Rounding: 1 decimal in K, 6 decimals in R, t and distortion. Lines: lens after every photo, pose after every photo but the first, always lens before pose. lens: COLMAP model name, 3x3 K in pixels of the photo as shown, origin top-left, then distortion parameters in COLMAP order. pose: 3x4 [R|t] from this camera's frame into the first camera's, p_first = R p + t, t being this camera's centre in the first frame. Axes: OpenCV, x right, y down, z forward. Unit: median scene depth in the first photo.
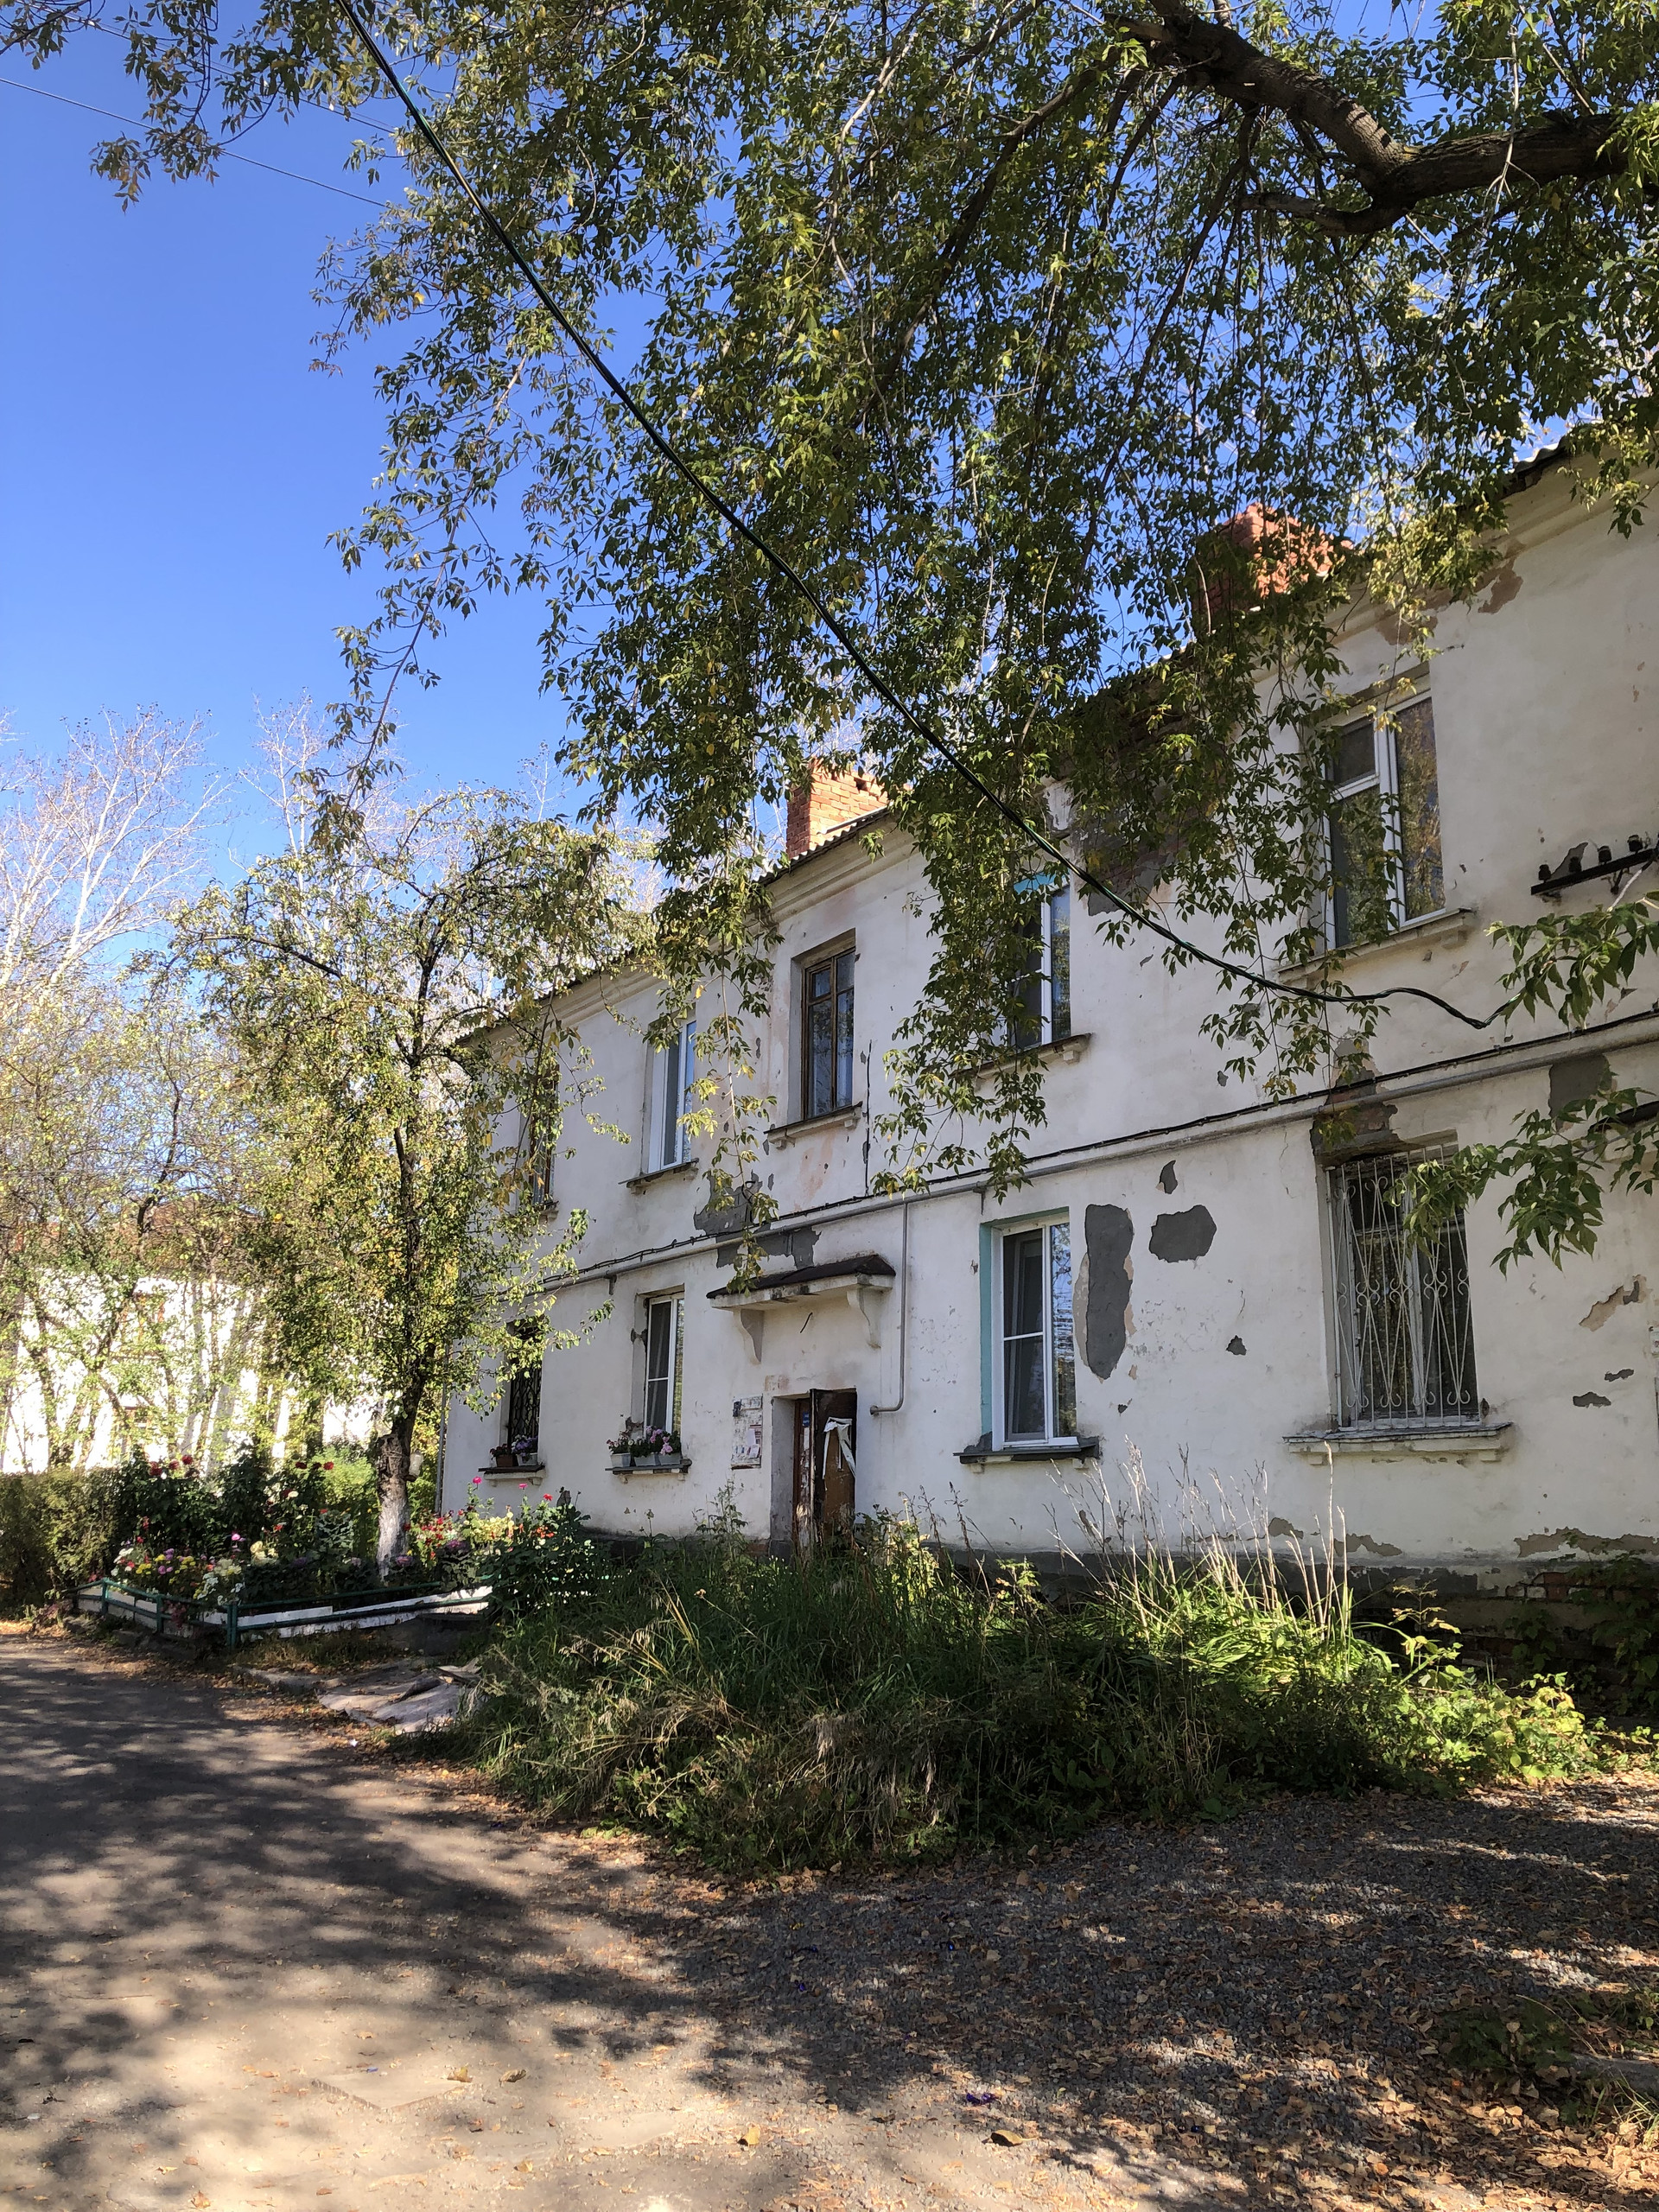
lens RADIAL K [[1864.8, 0, 821.0], [0, 1864.8, 1107.4], [0, 0, 1]] dist [0.081472, -0.067926]
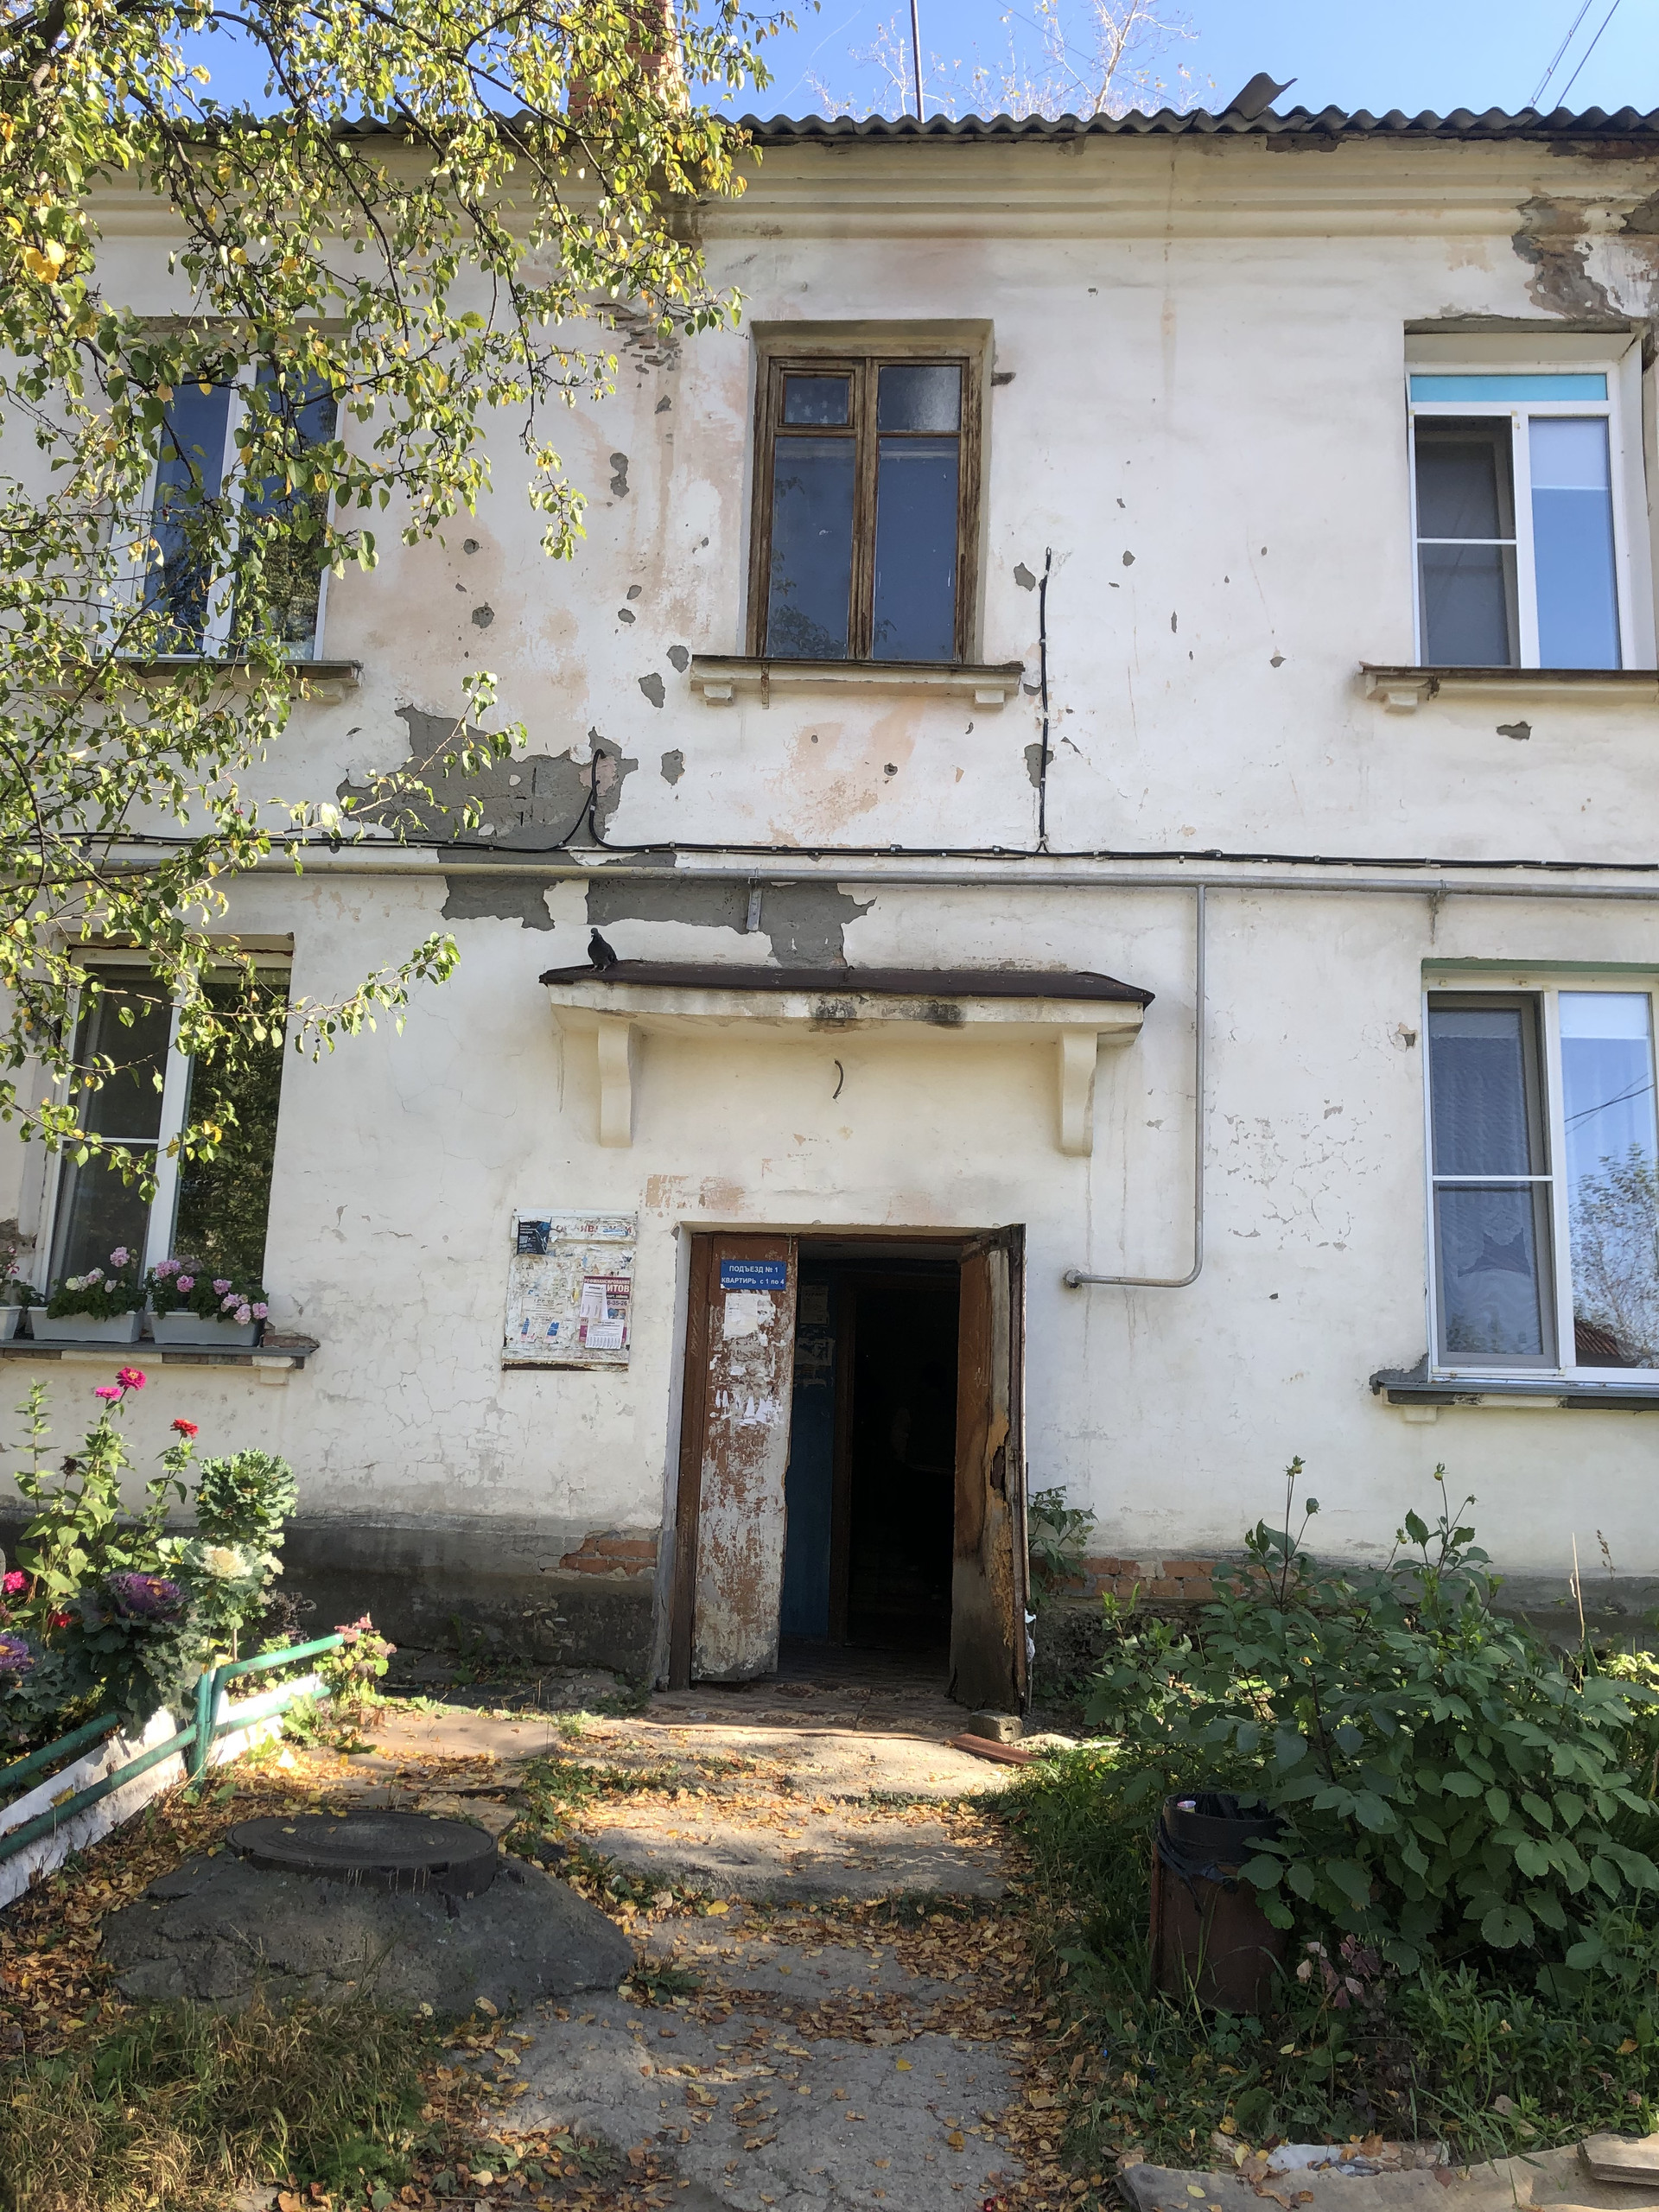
lens RADIAL K [[1864.8, 0, 821.0], [0, 1864.8, 1107.4], [0, 0, 1]] dist [0.081472, -0.067926]
pose [[0.584073, 0.158429, 0.796090, -0.375712], [-0.204171, 0.977909, -0.044817, 0.141116], [-0.785604, -0.136362, 0.603517, 0.701298]]
